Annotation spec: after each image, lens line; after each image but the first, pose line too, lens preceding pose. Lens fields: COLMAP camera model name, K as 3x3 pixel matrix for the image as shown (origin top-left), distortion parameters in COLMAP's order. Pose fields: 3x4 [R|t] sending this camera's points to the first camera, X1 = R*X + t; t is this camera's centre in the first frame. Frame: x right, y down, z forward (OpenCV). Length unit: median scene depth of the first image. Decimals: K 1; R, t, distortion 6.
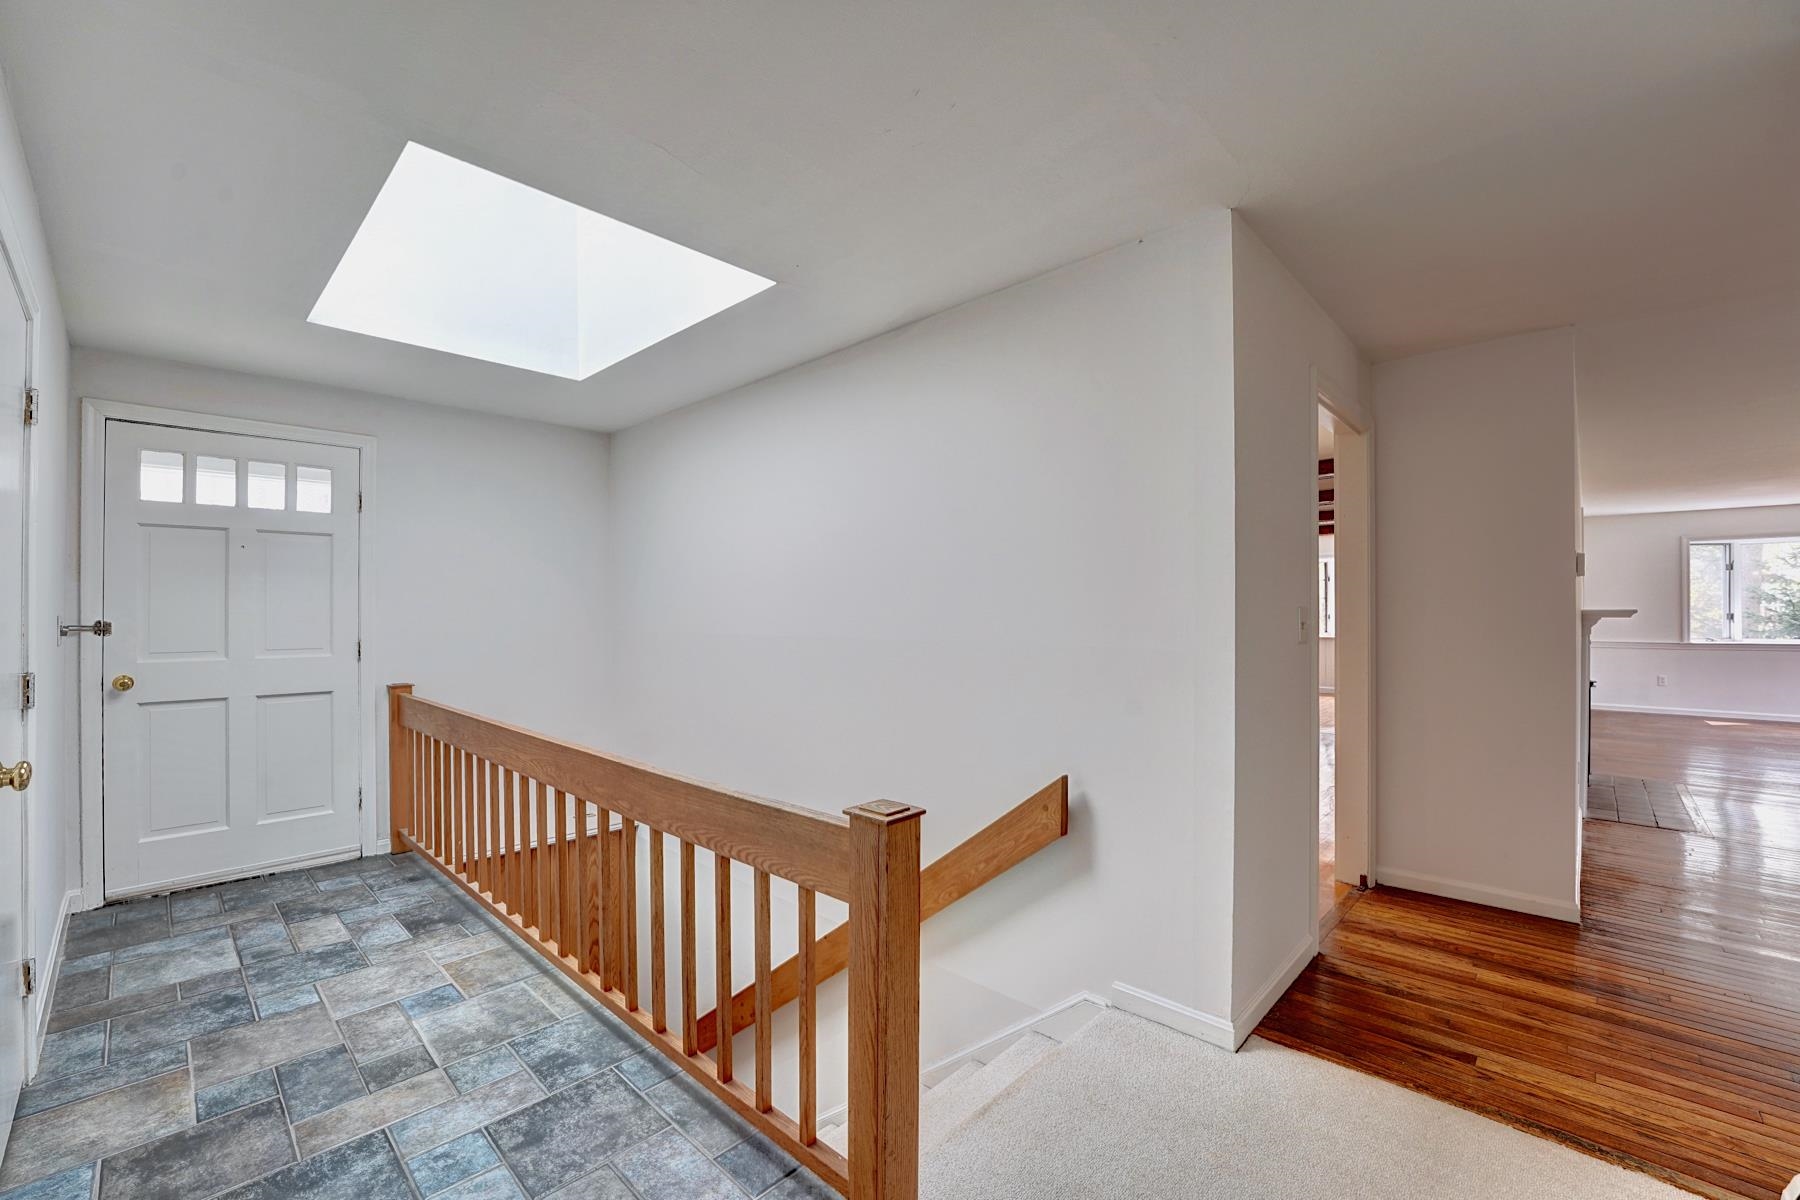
lens RADIAL K [[721.3, 0, 897.4], [0, 721.3, 601.2], [0, 0, 1]] dist [-0.024838, 0.000506]
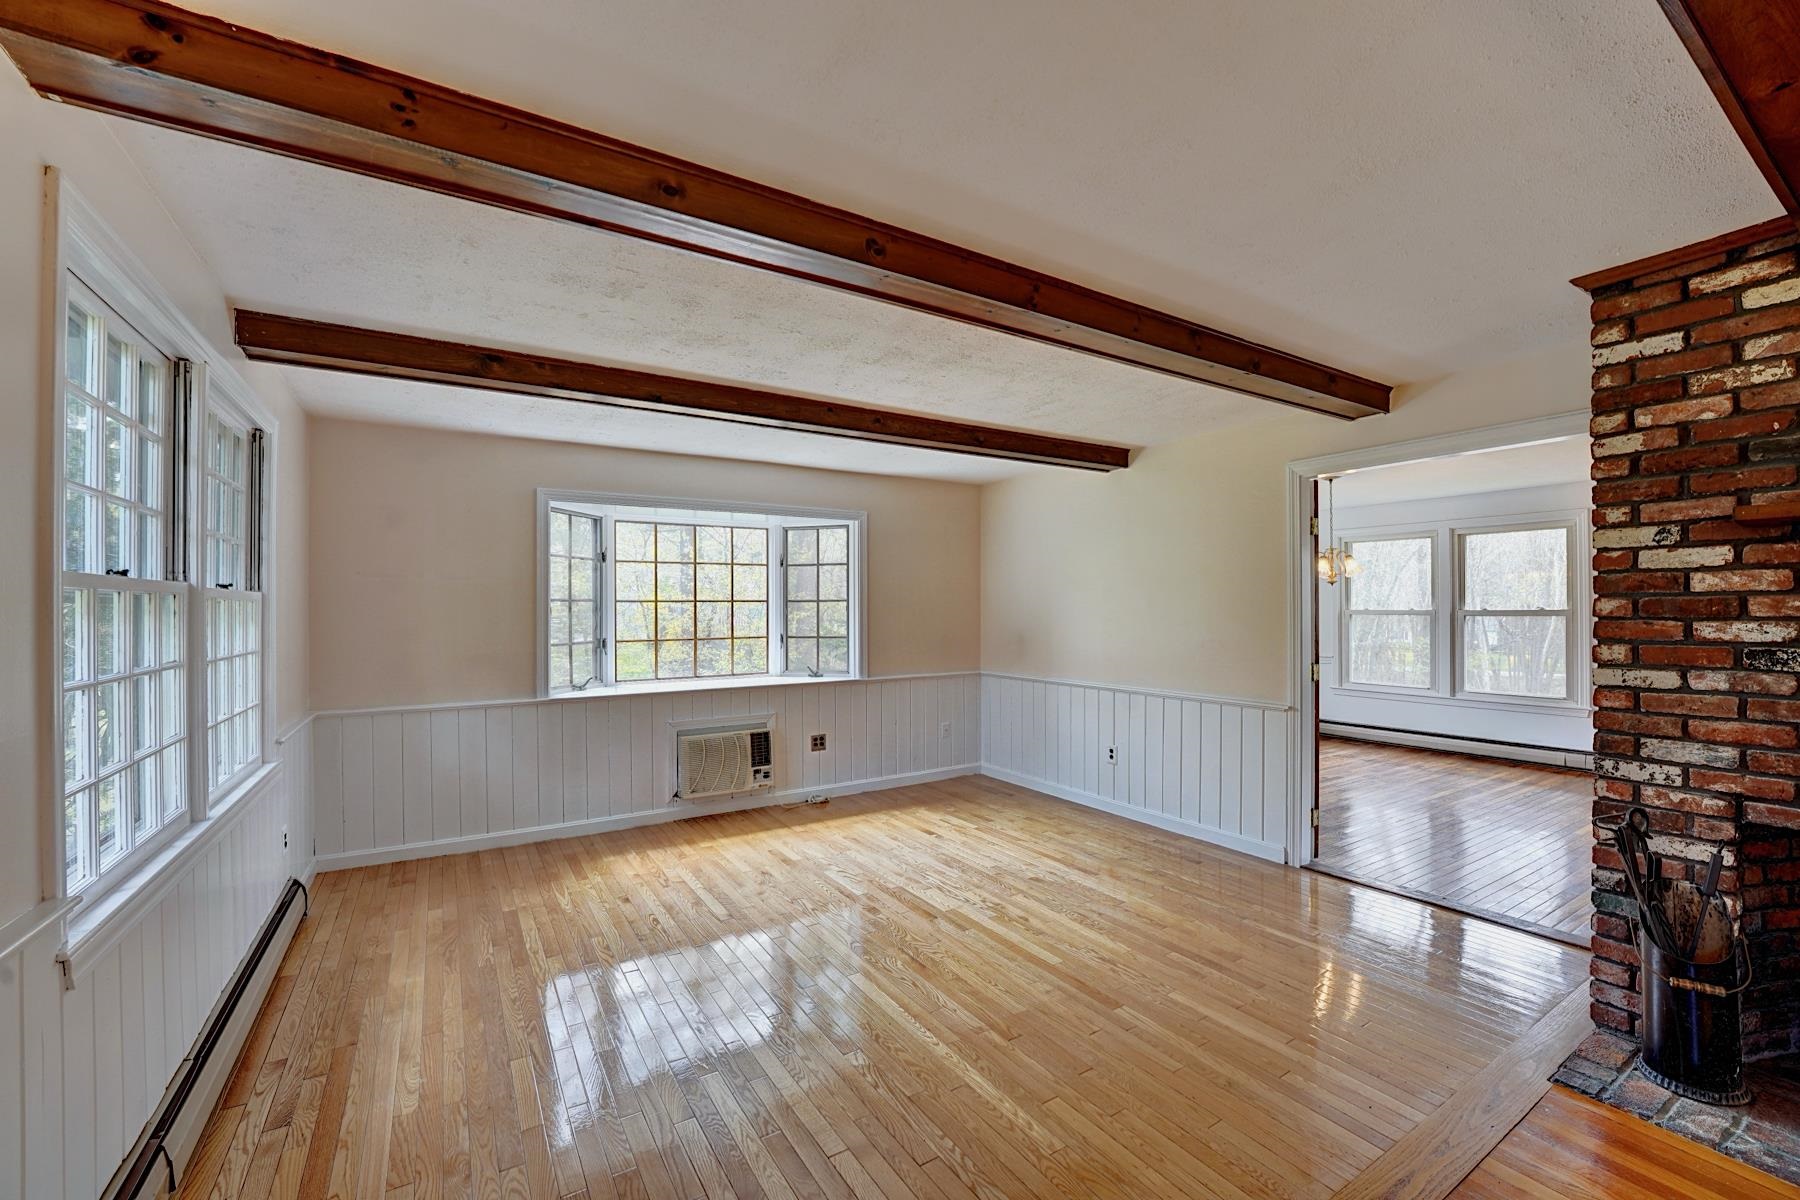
lens RADIAL K [[721.3, 0, 900.6], [0, 721.3, 611.3], [0, 0, 1]] dist [-0.024838, 0.000506]
pose [[0.264294, 0.004292, 0.964433, 0.680104], [0.003539, 0.999979, -0.005419, 0.002740], [-0.964436, 0.004845, 0.264273, 0.598468]]
